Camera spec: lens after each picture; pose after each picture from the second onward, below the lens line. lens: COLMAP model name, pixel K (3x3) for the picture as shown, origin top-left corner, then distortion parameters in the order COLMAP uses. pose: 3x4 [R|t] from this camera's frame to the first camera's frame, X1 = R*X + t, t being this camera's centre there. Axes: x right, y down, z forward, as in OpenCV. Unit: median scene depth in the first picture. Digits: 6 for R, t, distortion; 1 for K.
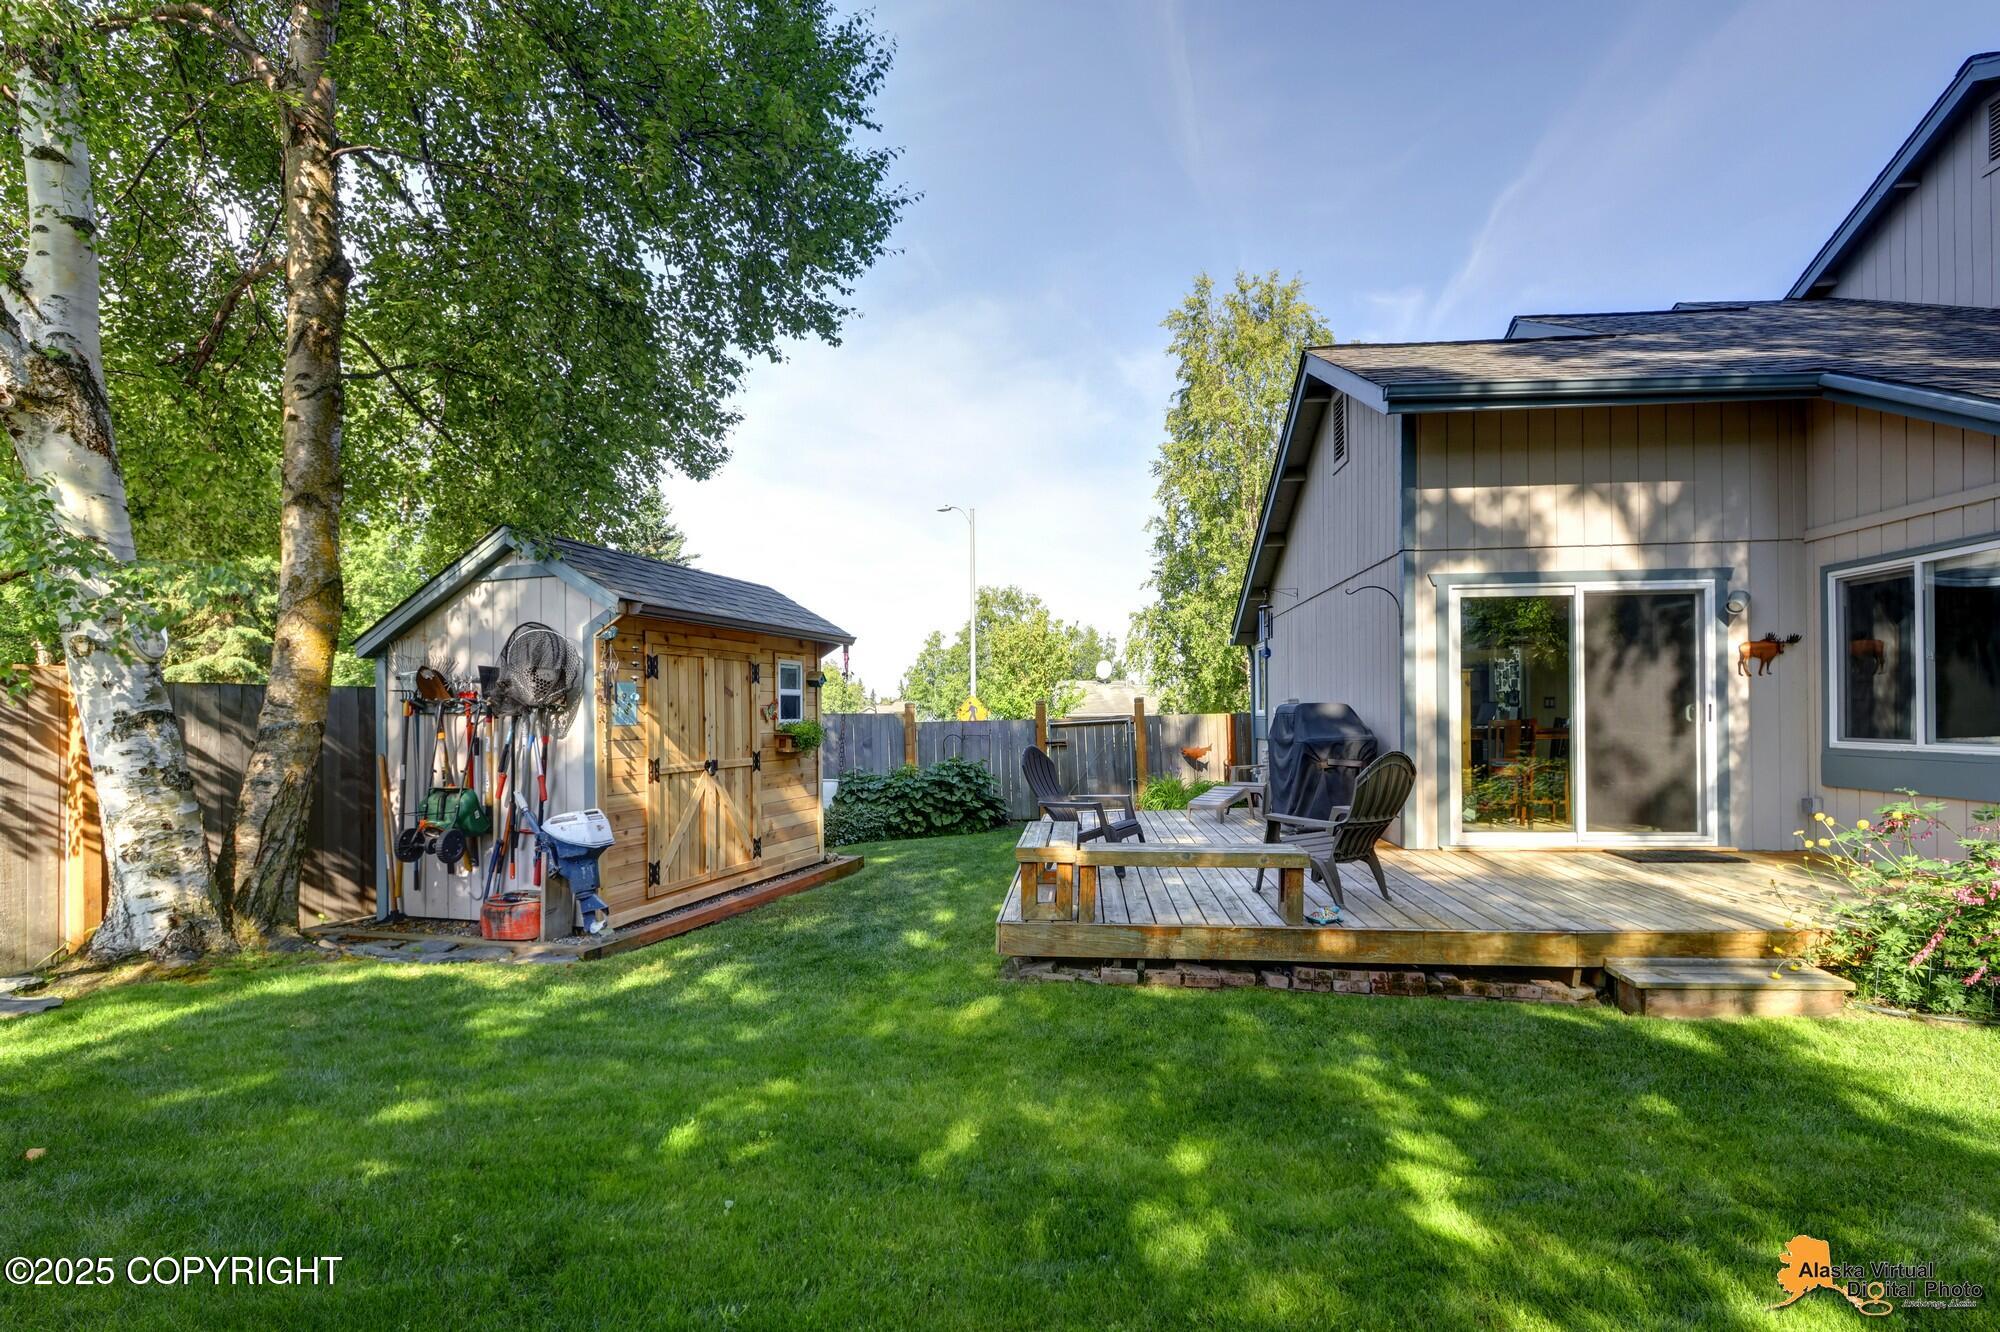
lens RADIAL K [[943.0, 0, 956.0], [0, 943.0, 724.8], [0, 0, 1]] dist [0.016332, -0.000086]
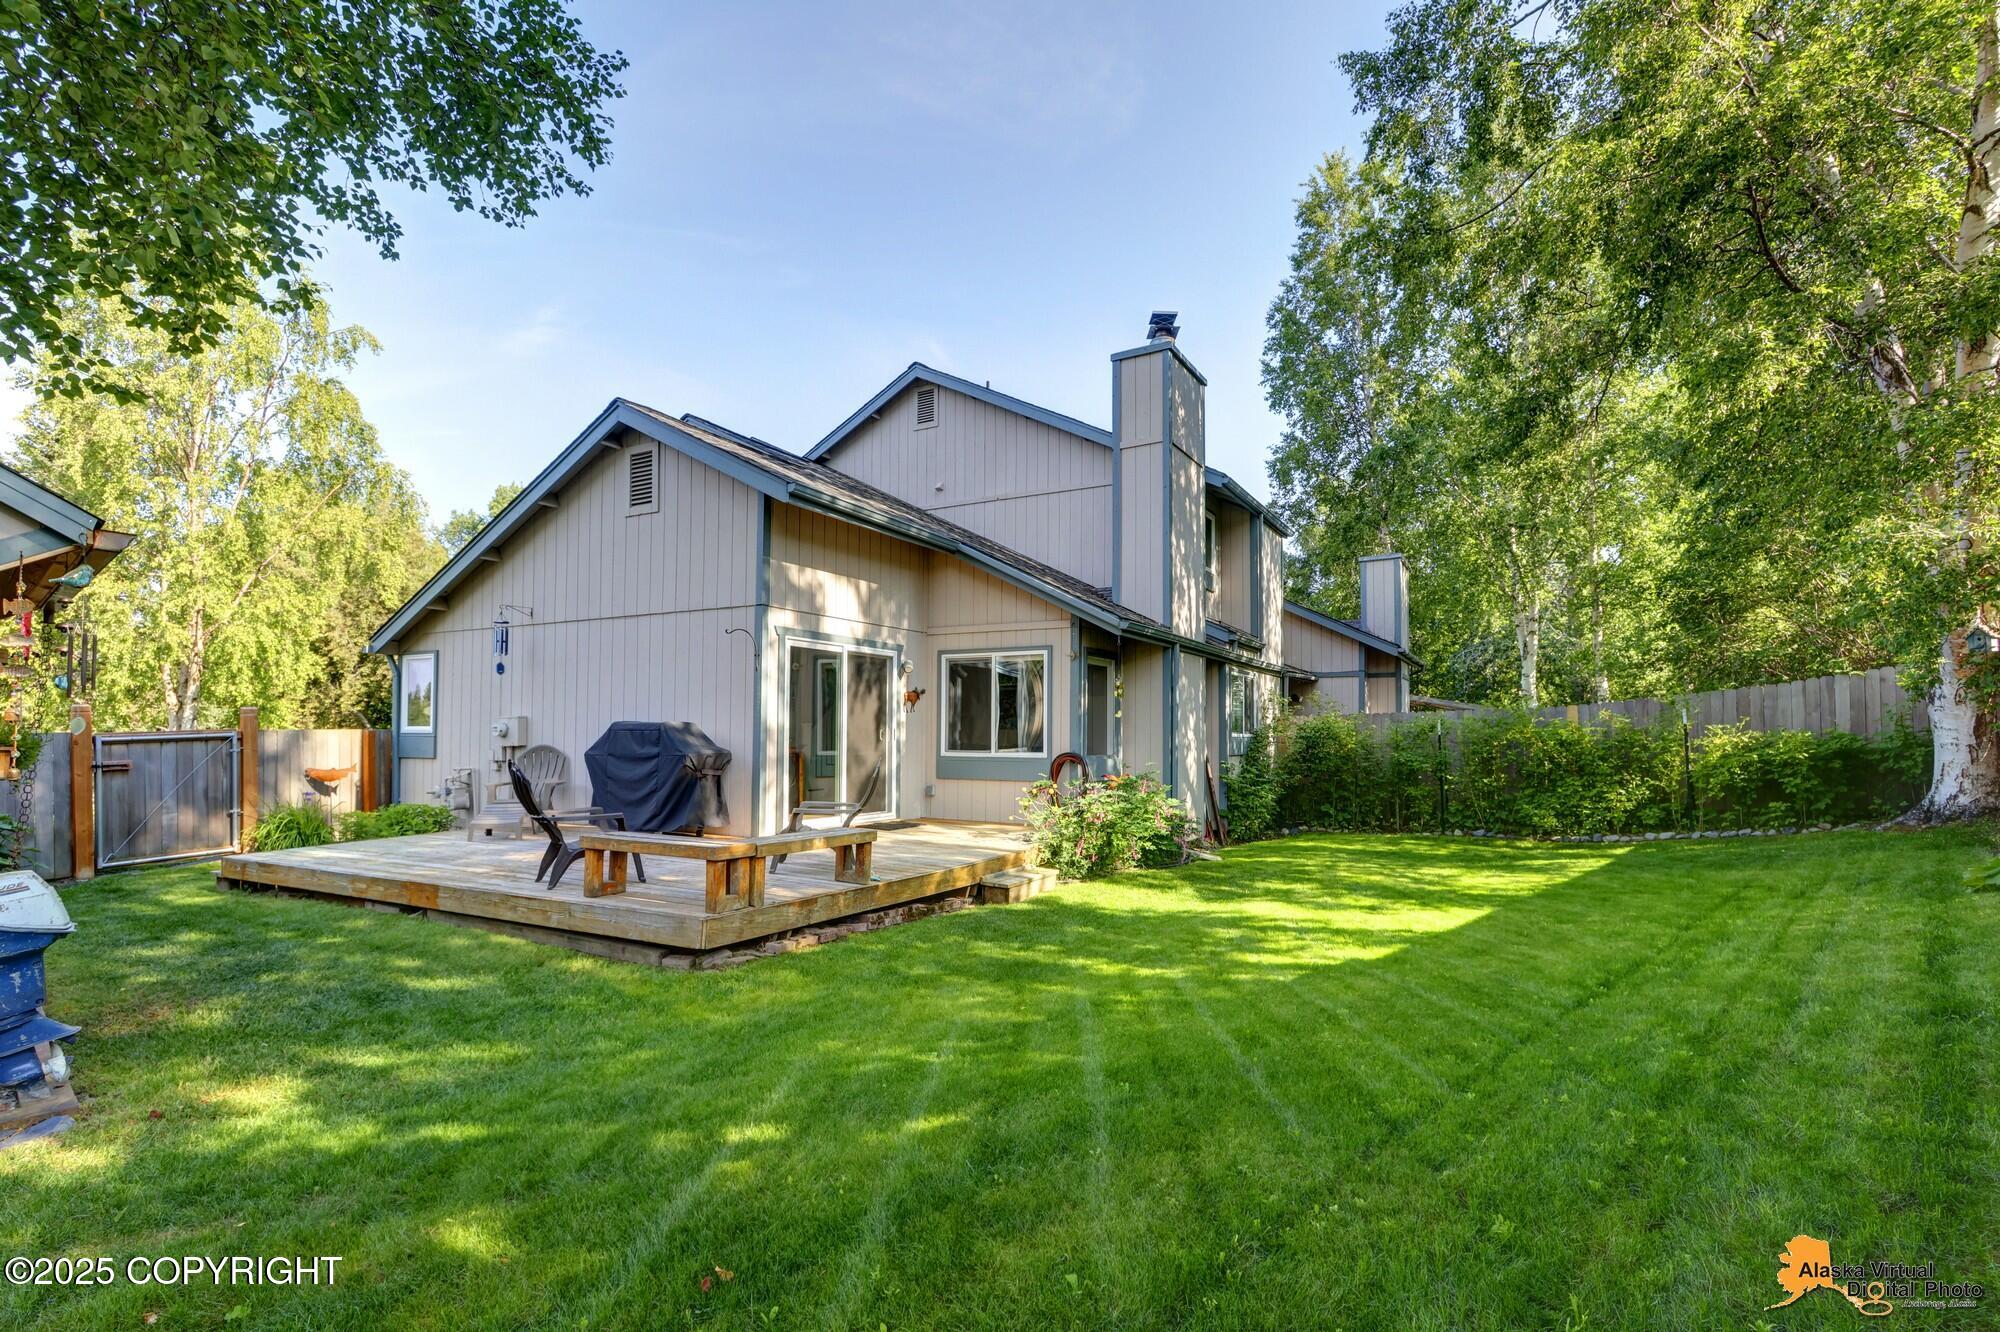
lens RADIAL K [[952.8, 0, 997.7], [0, 952.8, 758.6], [0, 0, 1]] dist [-0.022757, -0.000228]
pose [[0.414803, -0.007310, 0.909882, -0.575978], [-0.004199, 0.999942, 0.009947, 0.010740], [-0.909902, -0.007947, 0.414748, 0.180130]]
